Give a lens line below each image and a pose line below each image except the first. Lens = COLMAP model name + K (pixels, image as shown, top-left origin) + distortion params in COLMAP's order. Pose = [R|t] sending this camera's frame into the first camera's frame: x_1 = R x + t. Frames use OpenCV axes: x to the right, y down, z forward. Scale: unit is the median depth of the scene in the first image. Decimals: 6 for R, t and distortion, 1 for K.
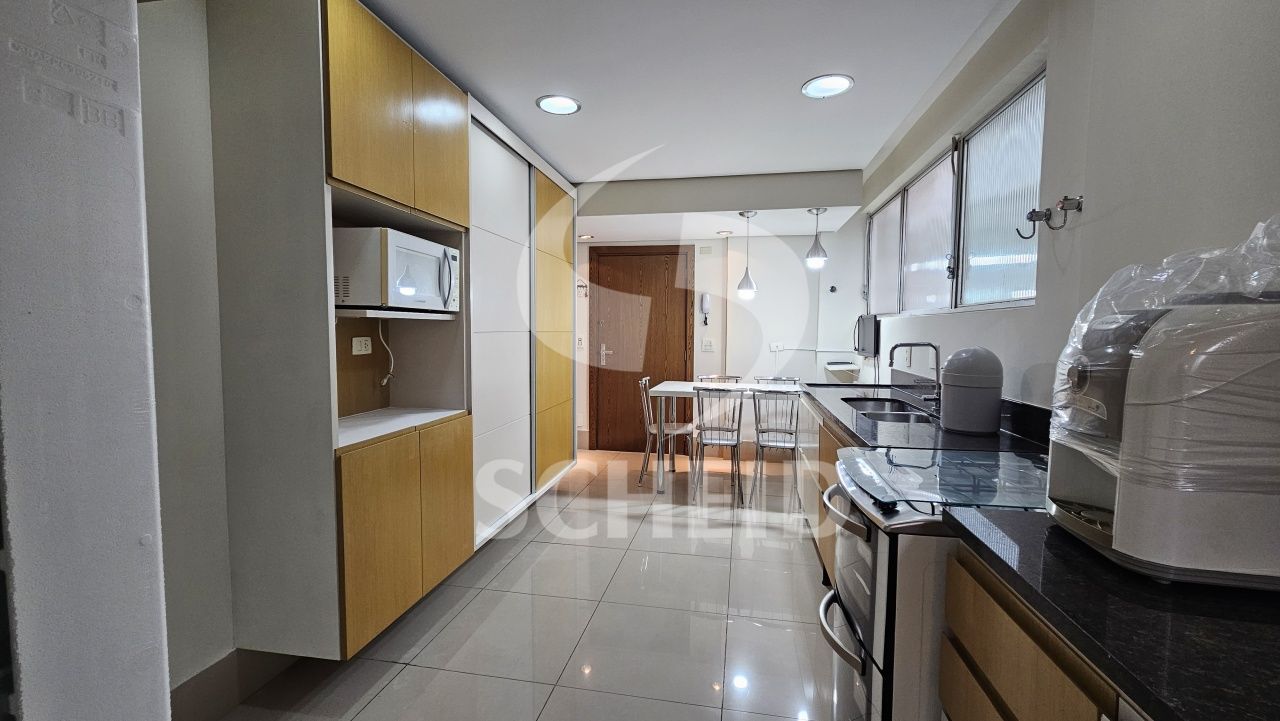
lens RADIAL K [[525.7, 0, 644.2], [0, 525.7, 358.7], [0, 0, 1]] dist [-0.000882, 0.000736]
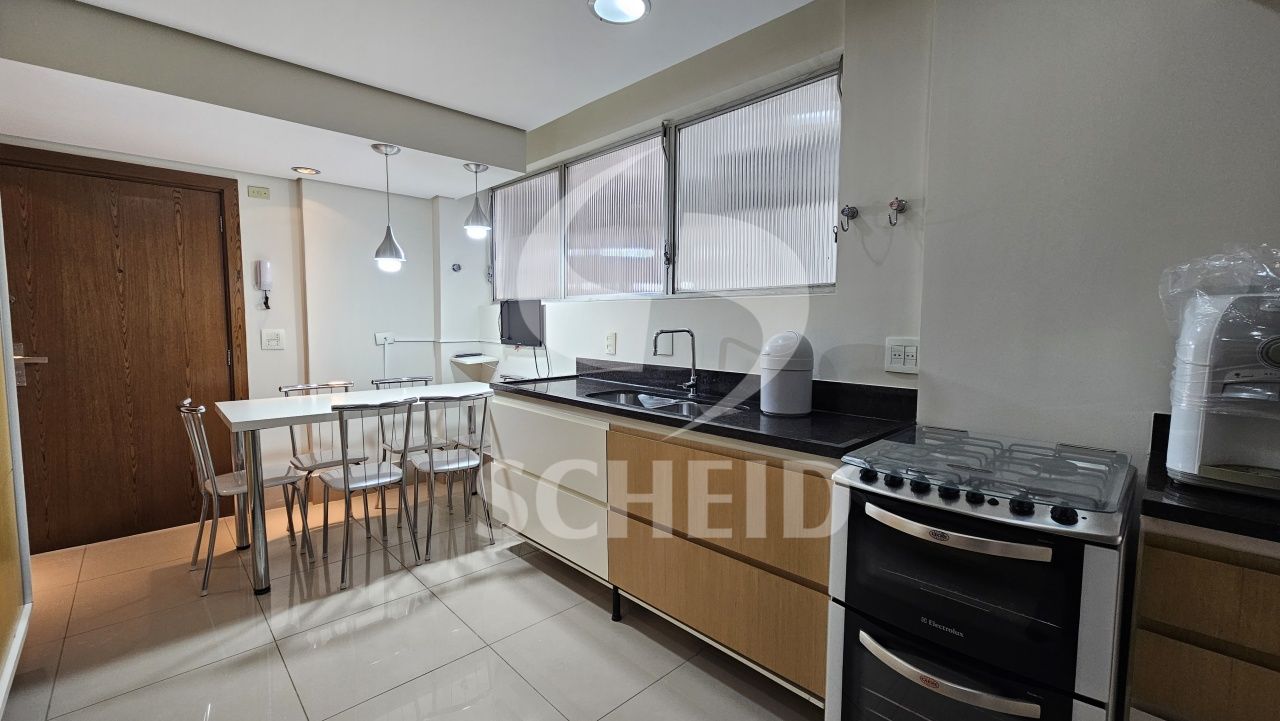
lens RADIAL K [[525.7, 0, 639.1], [0, 525.7, 359.2], [0, 0, 1]] dist [-0.000882, 0.000736]
pose [[0.582883, -0.063089, 0.810103, -0.192318], [0.043832, 0.997971, 0.046182, -0.014901], [-0.811373, 0.008590, 0.584465, 0.324568]]
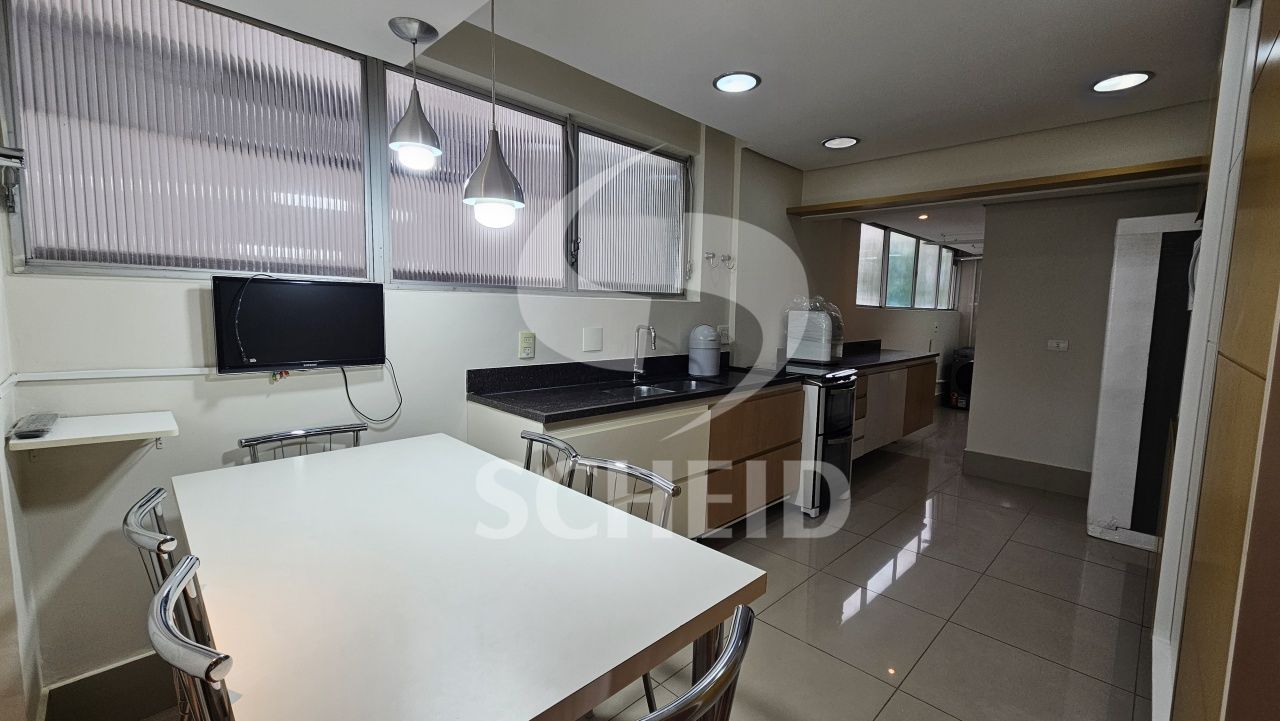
lens RADIAL K [[525.7, 0, 637.5], [0, 525.7, 358.2], [0, 0, 1]] dist [-0.000882, 0.000736]
pose [[-0.822498, -0.077876, 0.563412, -0.072219], [0.006995, 0.989122, 0.146930, -0.081841], [-0.568726, 0.124790, -0.813006, 1.245536]]
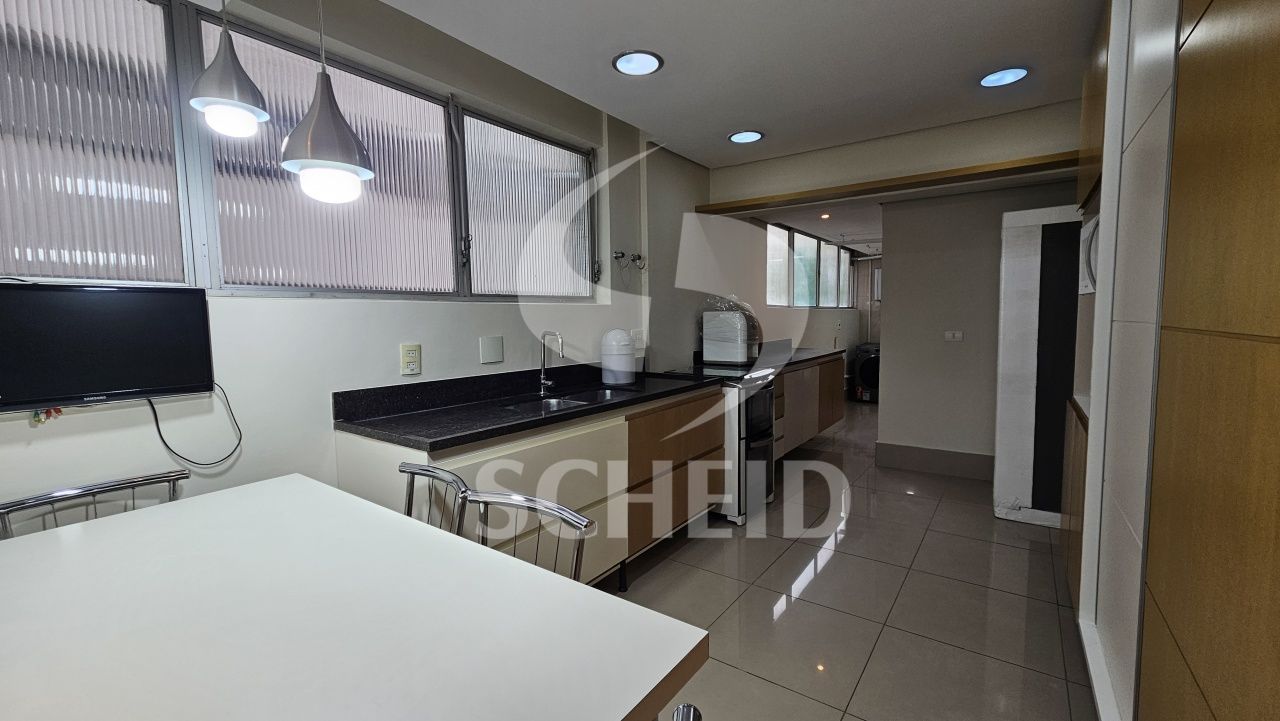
lens RADIAL K [[525.7, 0, 638.4], [0, 525.7, 361.7], [0, 0, 1]] dist [-0.000882, 0.000736]
pose [[-0.904819, -0.027765, 0.424890, -0.044978], [0.034225, 0.989901, 0.137570, -0.069093], [-0.424419, 0.139018, -0.894730, 1.187652]]
